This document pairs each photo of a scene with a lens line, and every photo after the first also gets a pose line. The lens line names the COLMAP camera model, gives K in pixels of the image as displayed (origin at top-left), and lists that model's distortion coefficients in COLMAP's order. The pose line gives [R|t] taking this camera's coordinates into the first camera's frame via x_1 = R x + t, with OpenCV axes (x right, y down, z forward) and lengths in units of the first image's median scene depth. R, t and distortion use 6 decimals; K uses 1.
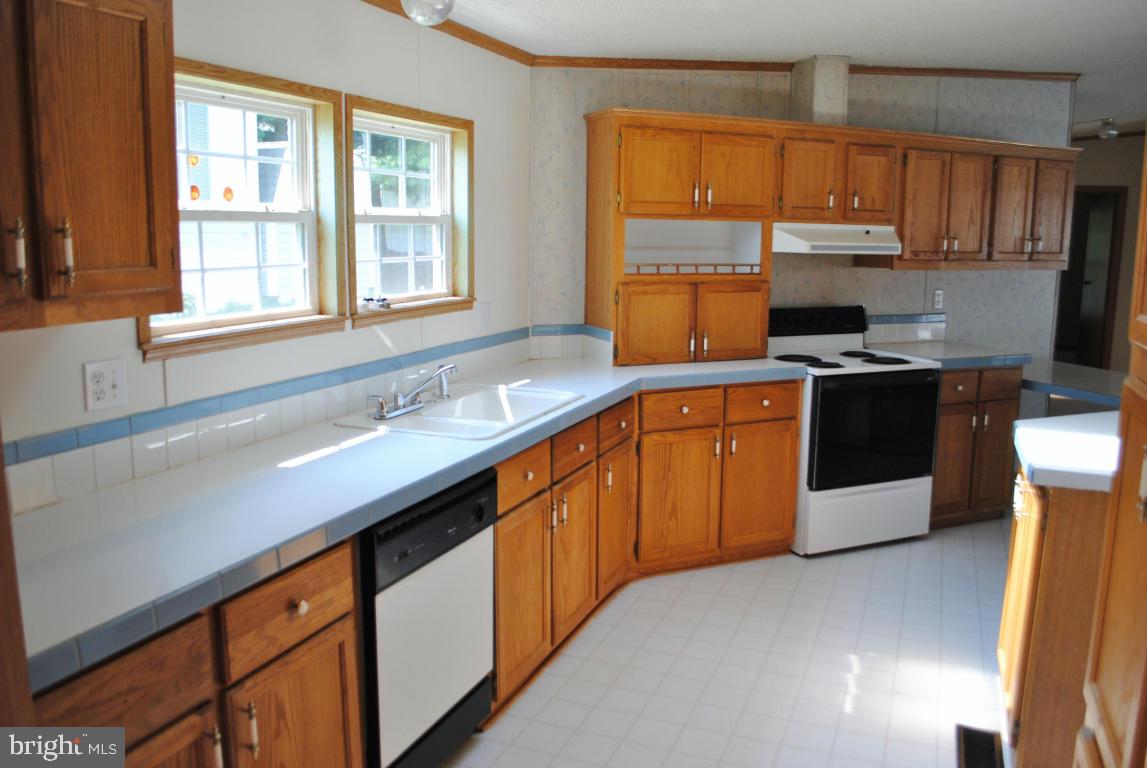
lens RADIAL K [[912.2, 0, 598.6], [0, 912.2, 387.8], [0, 0, 1]] dist [-0.080939, 0.007898]
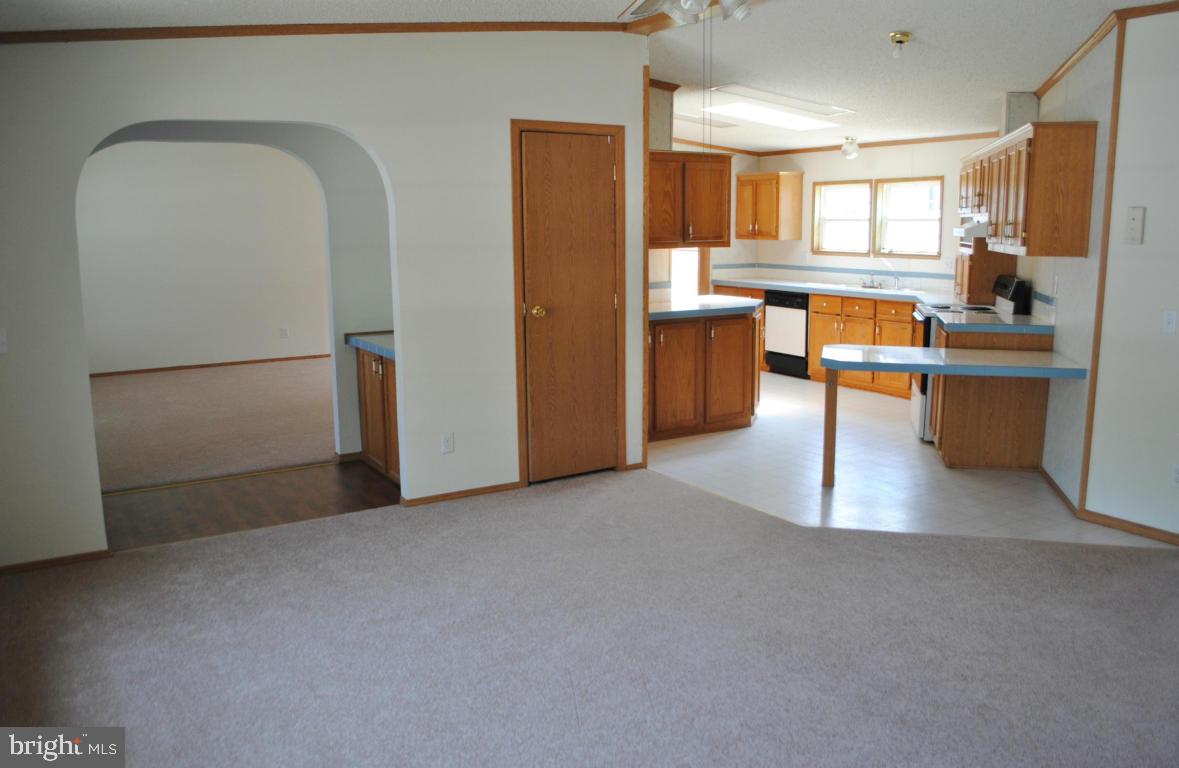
lens RADIAL K [[956.7, 0, 616.8], [0, 956.7, 384.5], [0, 0, 1]] dist [-0.082322, 0.005329]
pose [[-0.599150, 0.120200, -0.791563, 1.979887], [-0.145795, 0.955756, 0.255488, -0.244692], [0.787251, 0.268481, -0.555116, 1.571255]]
